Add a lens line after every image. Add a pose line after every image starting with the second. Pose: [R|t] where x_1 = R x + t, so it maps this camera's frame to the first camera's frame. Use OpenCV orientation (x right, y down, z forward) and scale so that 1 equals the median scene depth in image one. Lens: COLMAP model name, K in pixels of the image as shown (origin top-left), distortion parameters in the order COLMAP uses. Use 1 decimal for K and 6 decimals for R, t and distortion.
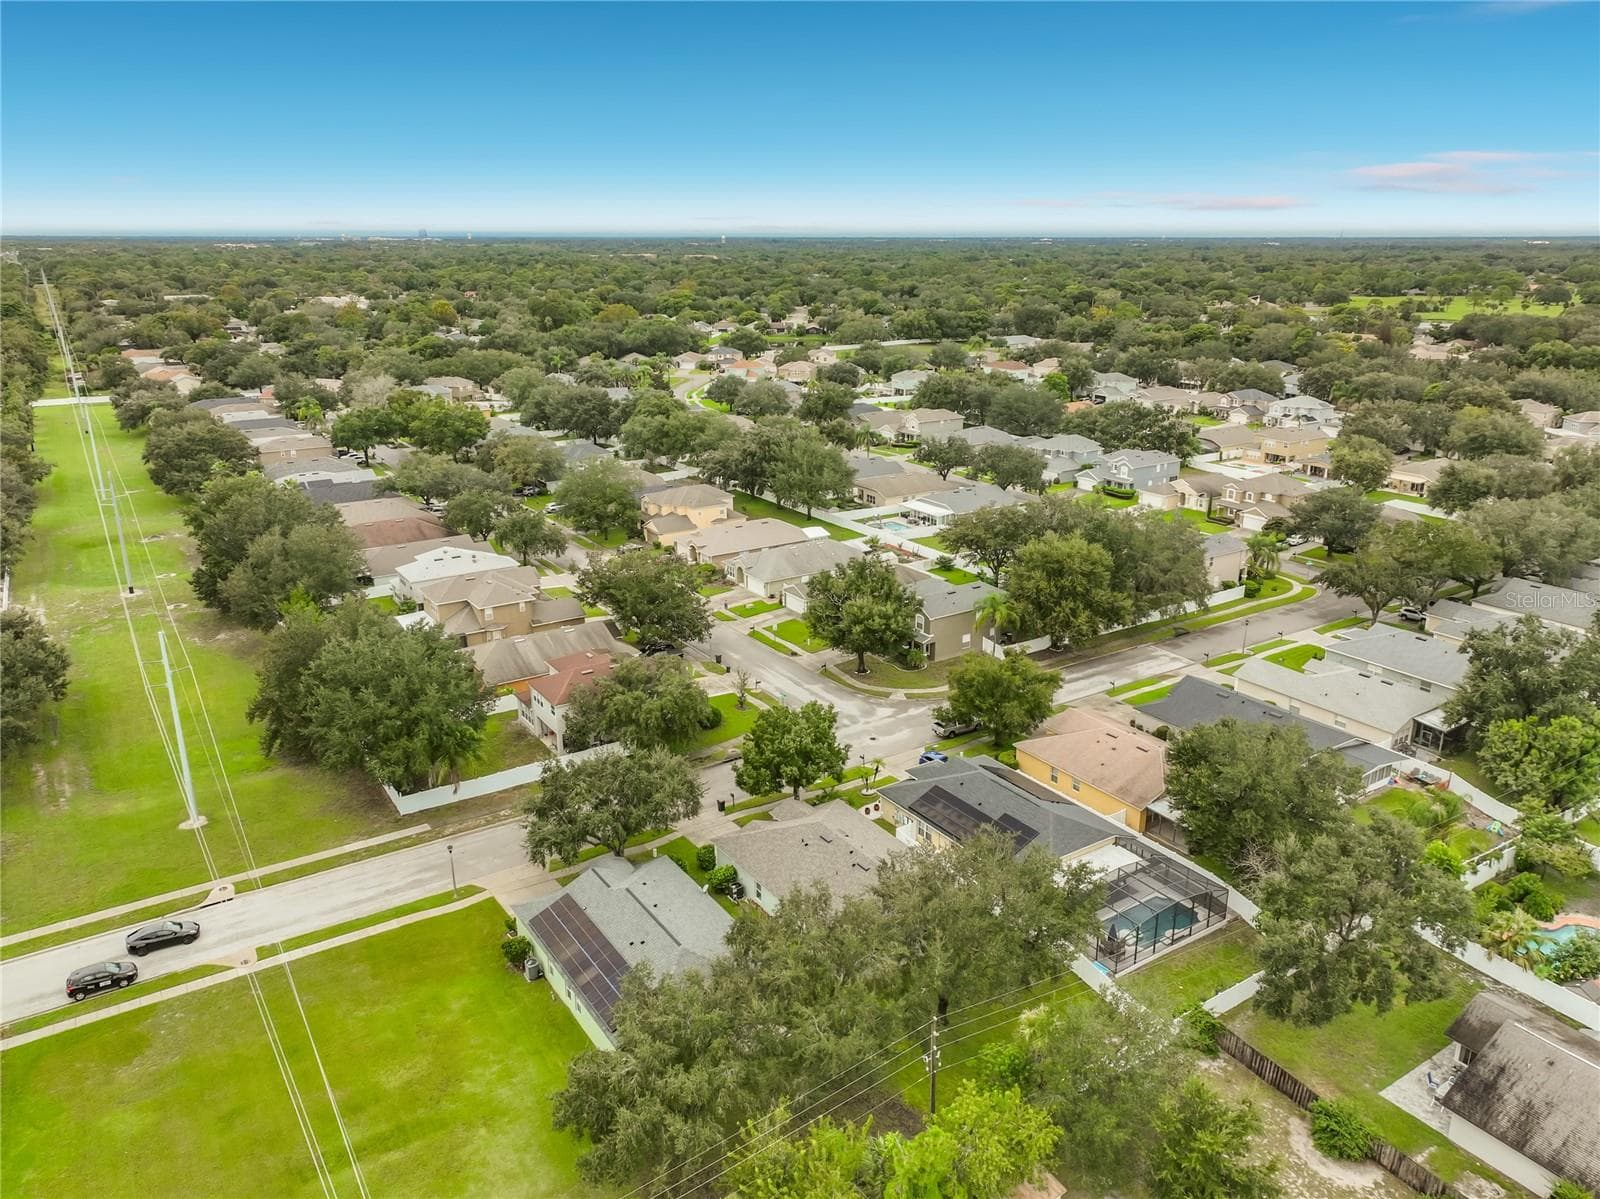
lens RADIAL K [[1136.6, 0, 807.1], [0, 1136.6, 591.0], [0, 0, 1]] dist [0.000748, 0.005517]
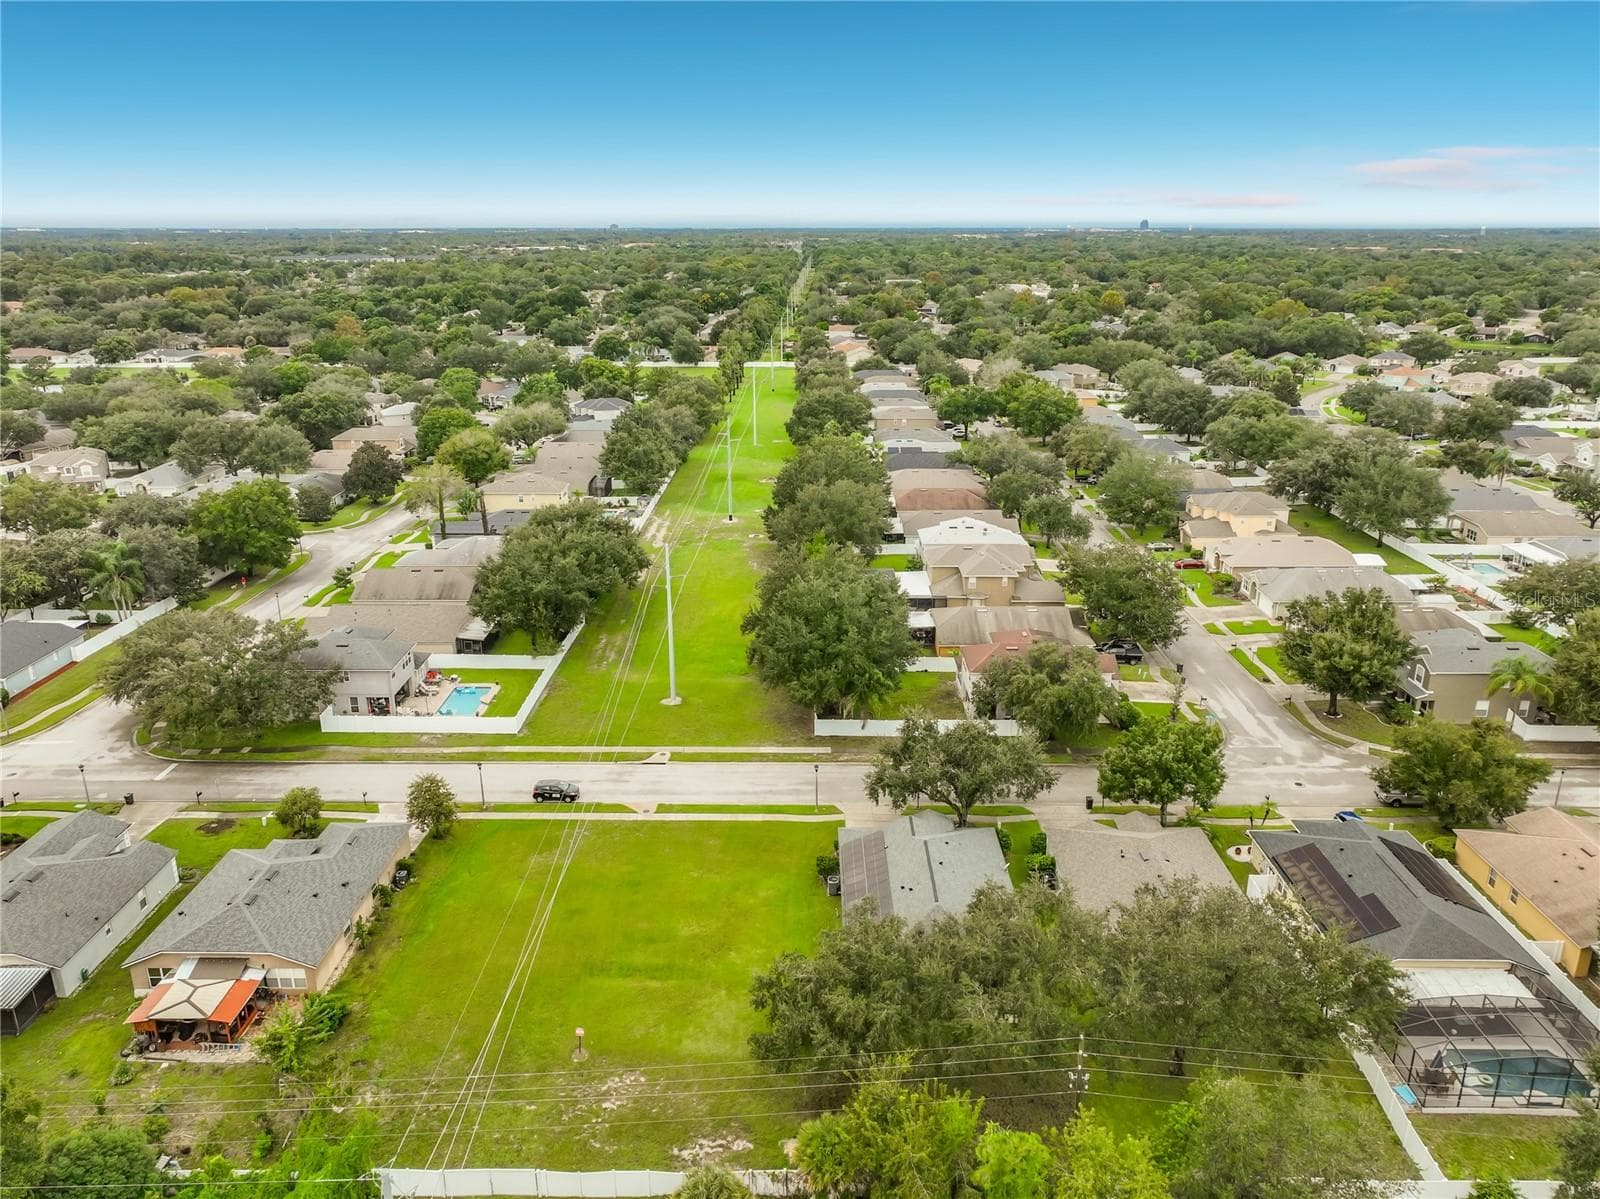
lens RADIAL K [[1136.6, 0, 807.1], [0, 1136.6, 591.0], [0, 0, 1]] dist [0.000748, 0.005517]
pose [[0.829863, 0.169839, -0.531490, 0.127099], [-0.166211, 0.984550, 0.055094, -0.004023], [0.532636, 0.042619, 0.845271, 0.014912]]
